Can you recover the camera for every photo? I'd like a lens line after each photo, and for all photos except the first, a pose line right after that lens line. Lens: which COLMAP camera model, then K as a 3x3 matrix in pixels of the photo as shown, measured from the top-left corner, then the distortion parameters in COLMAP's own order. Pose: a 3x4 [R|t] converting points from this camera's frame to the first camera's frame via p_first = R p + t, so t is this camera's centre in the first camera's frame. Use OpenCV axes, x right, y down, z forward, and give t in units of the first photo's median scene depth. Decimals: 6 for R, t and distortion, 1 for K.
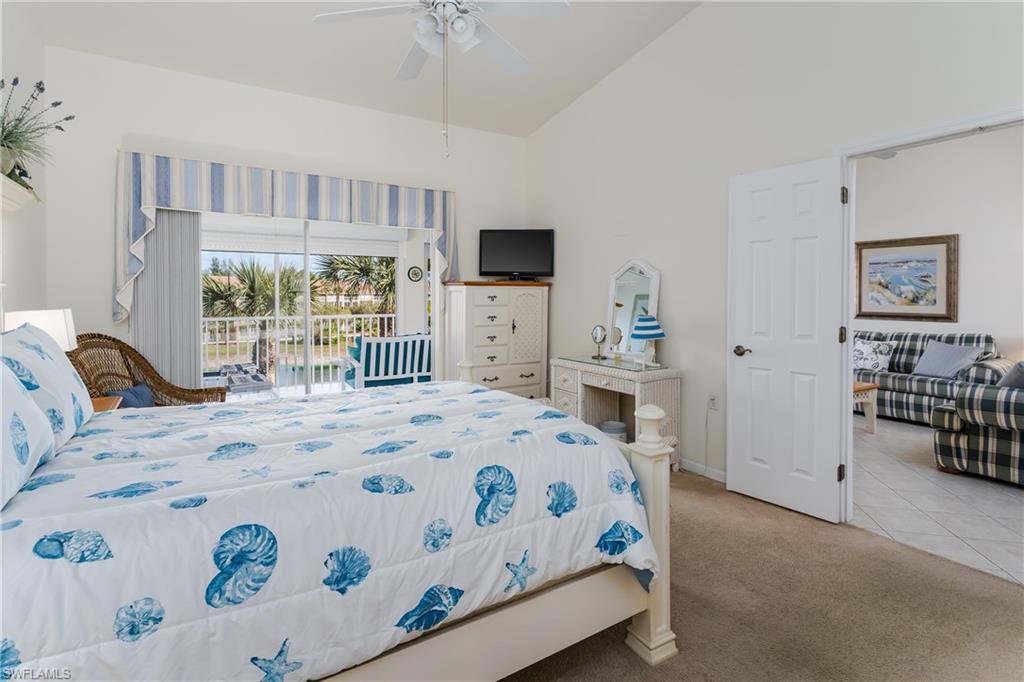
lens RADIAL K [[503.4, 0, 507.5], [0, 503.4, 300.7], [0, 0, 1]] dist [0.005013, 0.000821]
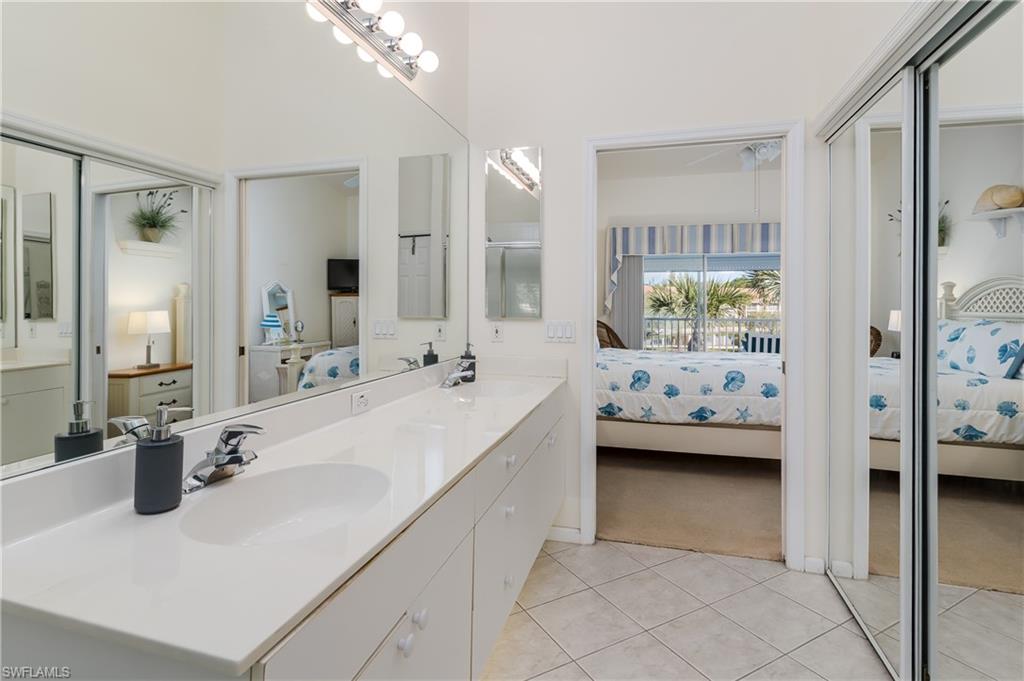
lens RADIAL K [[516.9, 0, 507.2], [0, 516.9, 300.9], [0, 0, 1]] dist [0.000373, 0.000368]
pose [[0.672033, -0.000839, -0.740521, 0.451328], [-0.012445, 0.999845, -0.012427, 0.016373], [0.740417, 0.017568, 0.671918, -0.622610]]
